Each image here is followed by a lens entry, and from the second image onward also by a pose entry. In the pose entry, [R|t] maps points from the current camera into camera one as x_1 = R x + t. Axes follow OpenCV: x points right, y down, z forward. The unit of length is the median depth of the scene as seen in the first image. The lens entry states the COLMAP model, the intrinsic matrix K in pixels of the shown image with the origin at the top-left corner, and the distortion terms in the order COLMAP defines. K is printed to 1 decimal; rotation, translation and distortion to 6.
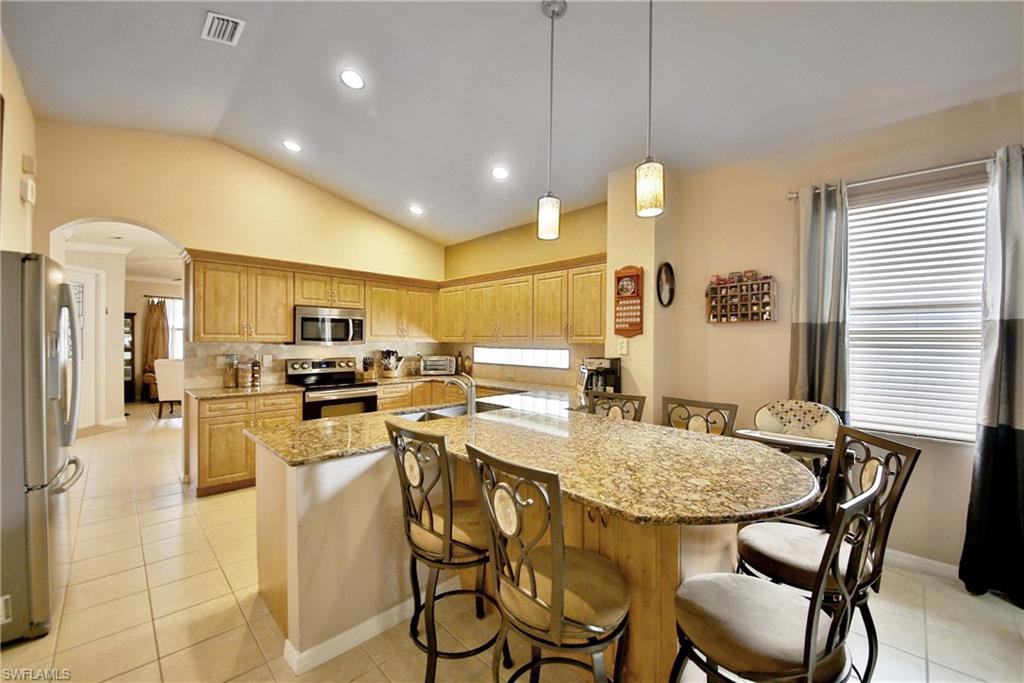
lens RADIAL K [[394.5, 0, 512.0], [0, 394.5, 341.5], [0, 0, 1]] dist [0.001209, 0.000099]
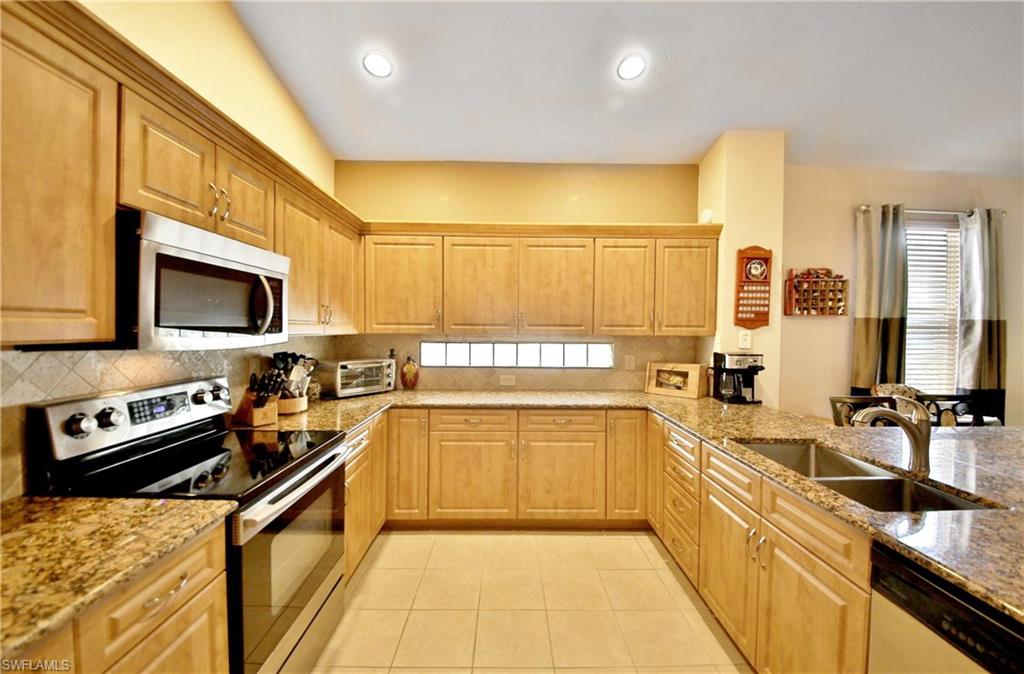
lens RADIAL K [[397.2, 0, 512.0], [0, 397.2, 337.0], [0, 0, 1]] dist [0.001155, 0.000078]
pose [[0.698931, -0.012659, 0.715077, -0.695932], [-0.003966, 0.999759, 0.021575, -0.009491], [-0.715178, -0.017915, 0.698713, 0.759304]]
